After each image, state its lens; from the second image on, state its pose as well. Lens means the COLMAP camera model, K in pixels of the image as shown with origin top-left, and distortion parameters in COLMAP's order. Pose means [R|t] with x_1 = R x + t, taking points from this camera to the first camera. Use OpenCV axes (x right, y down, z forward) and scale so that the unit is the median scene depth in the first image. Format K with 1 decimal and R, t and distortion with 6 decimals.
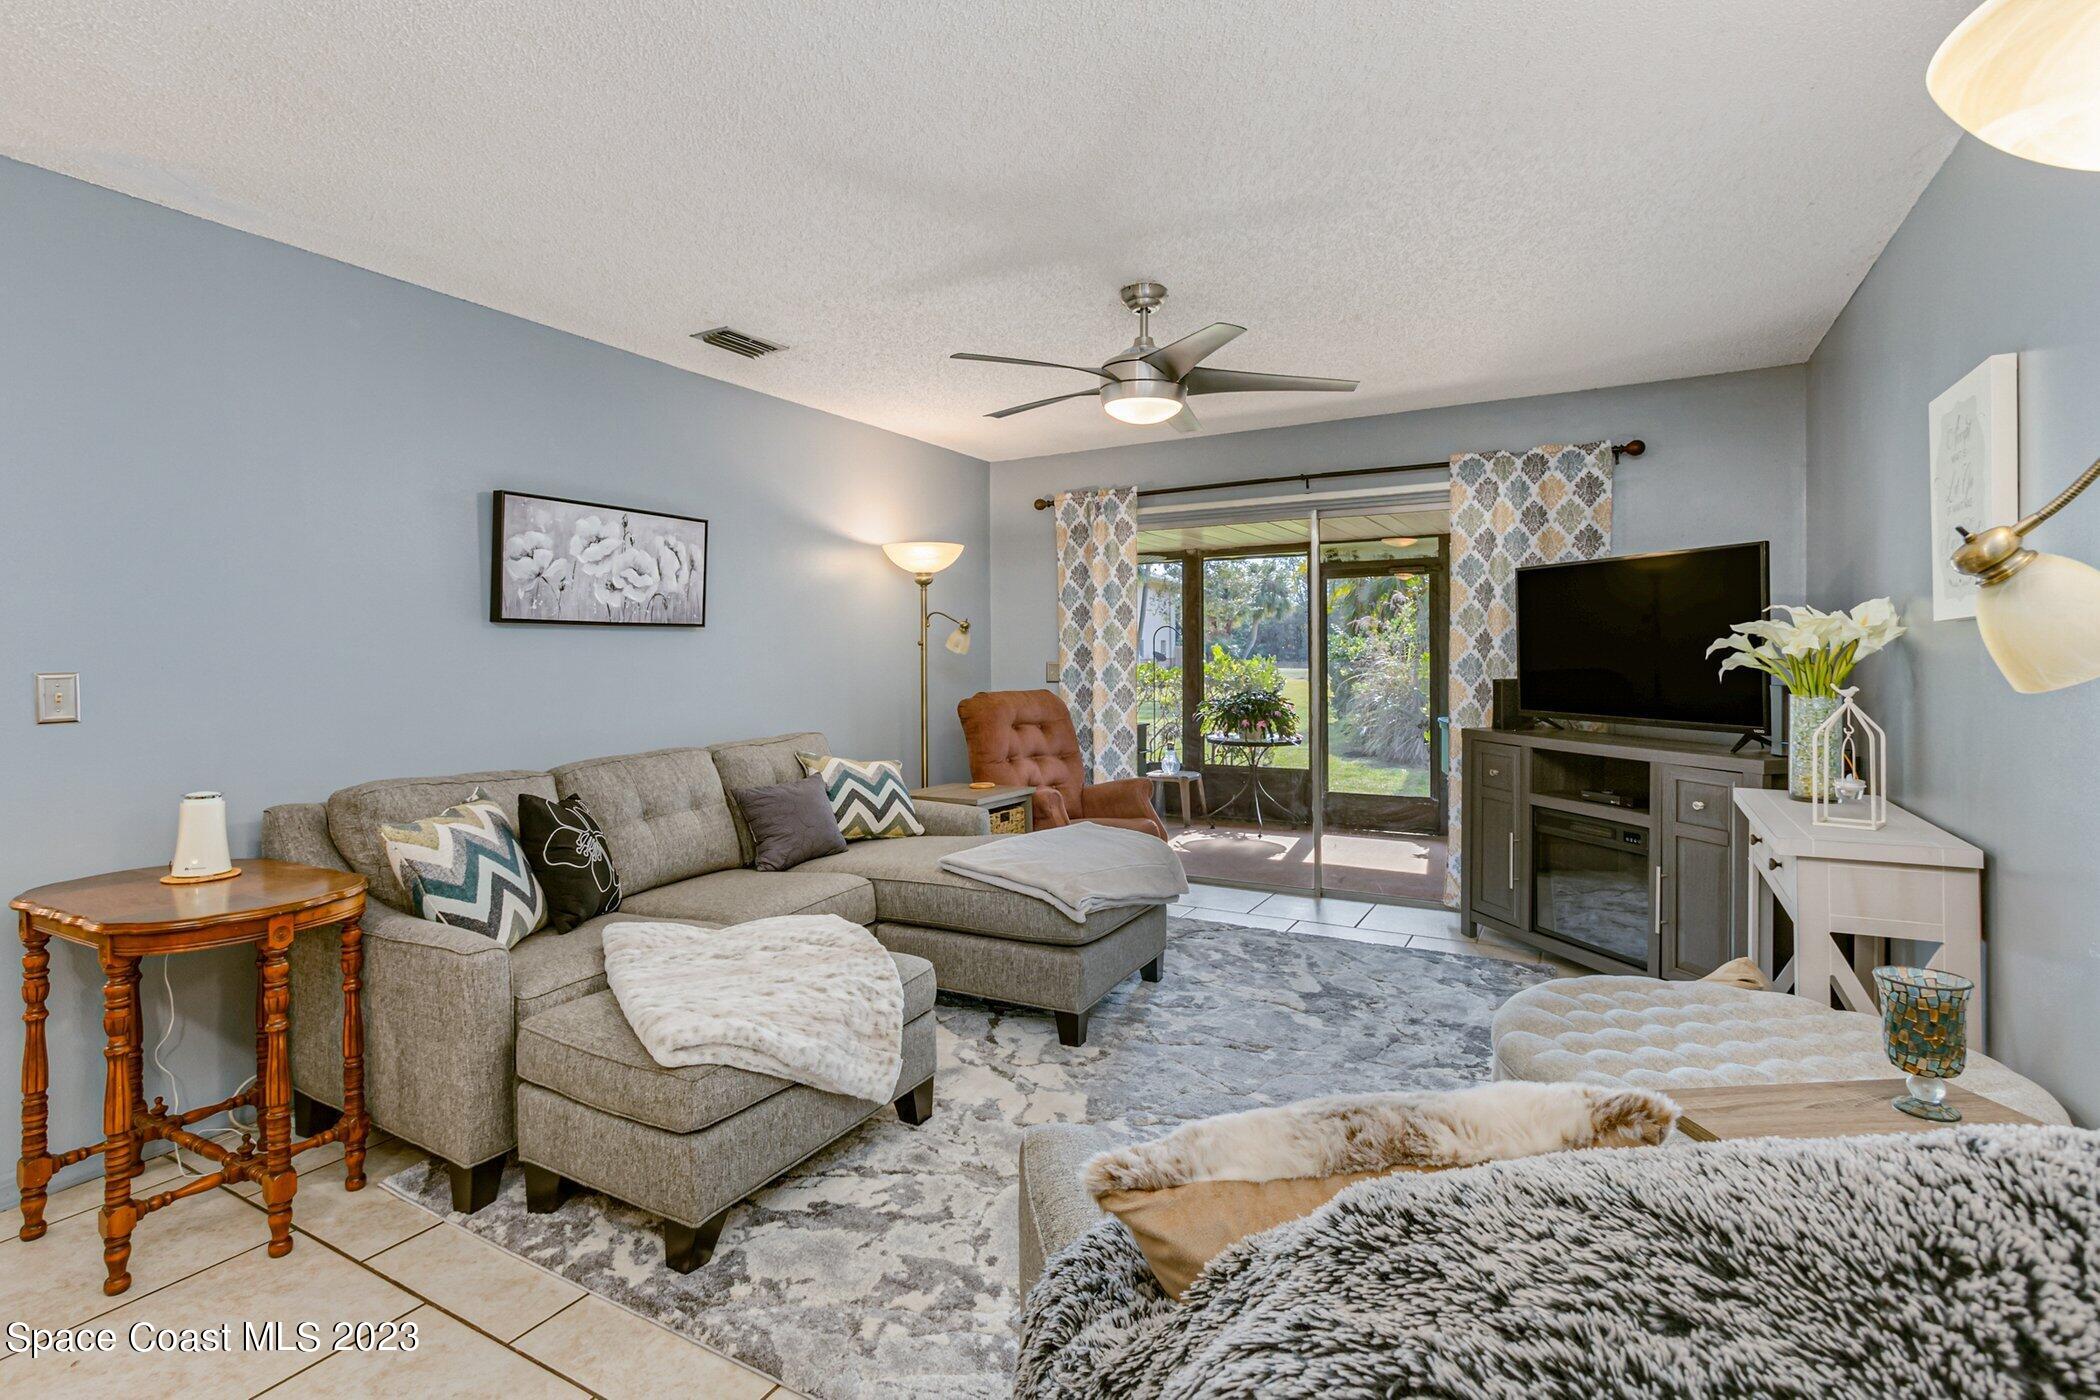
lens RADIAL K [[994.9, 0, 1040.5], [0, 994.9, 654.0], [0, 0, 1]] dist [-0.000090, -0.000273]
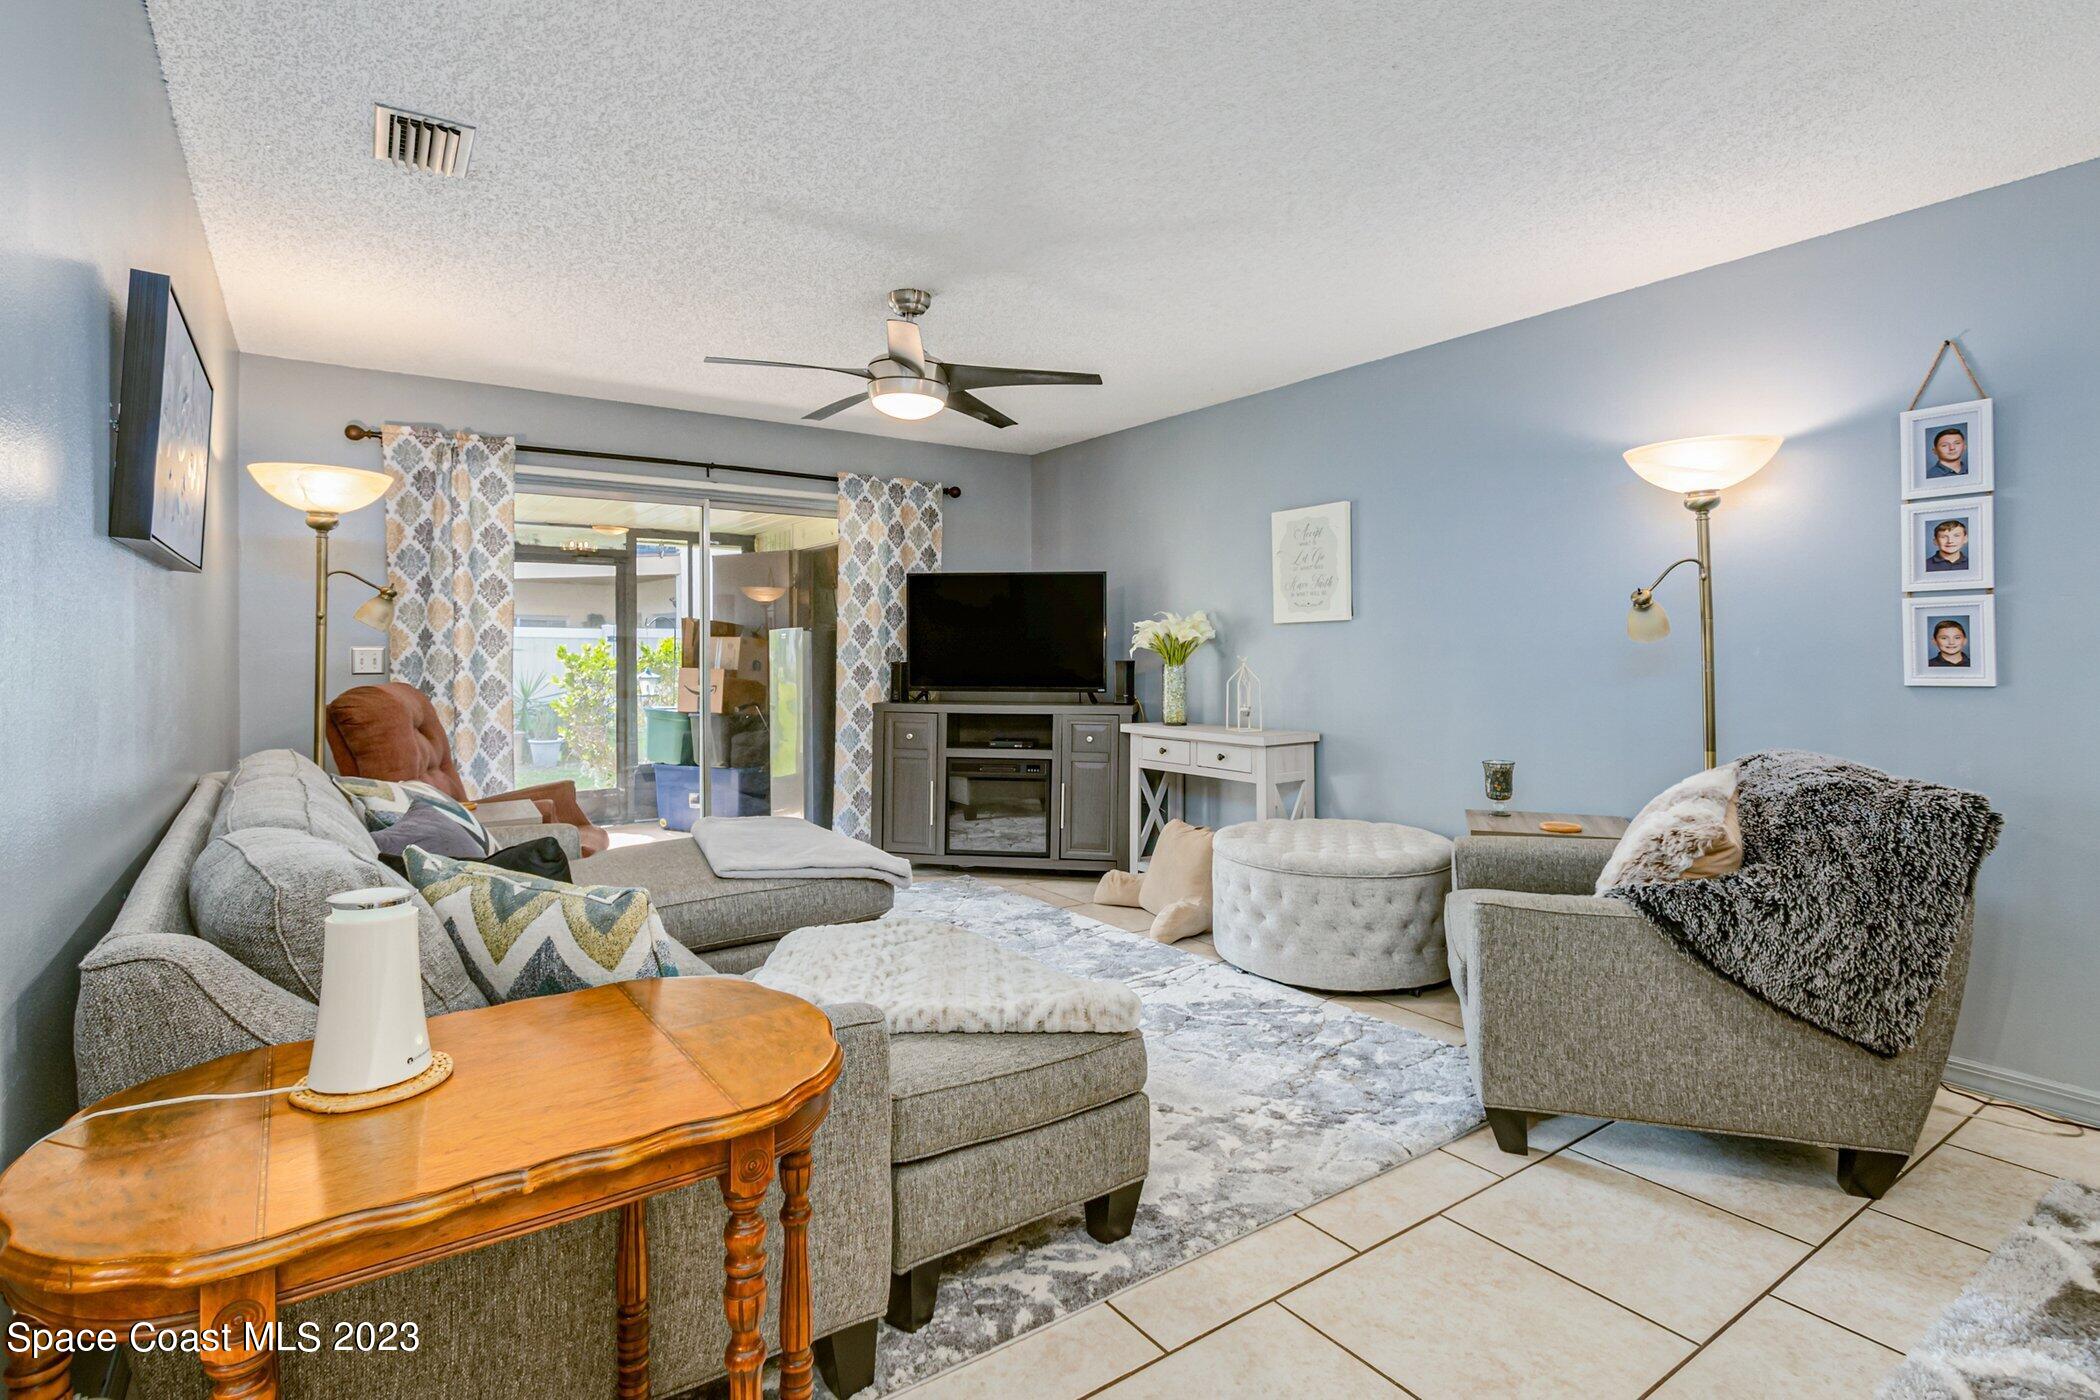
lens RADIAL K [[1020.6, 0, 1029.3], [0, 1020.6, 658.4], [0, 0, 1]] dist [-0.001324, -0.000324]
pose [[0.434858, -0.000015, 0.900499, -0.604539], [-0.002678, 0.999996, 0.001309, 0.018349], [-0.900495, -0.002981, 0.434856, 0.293134]]
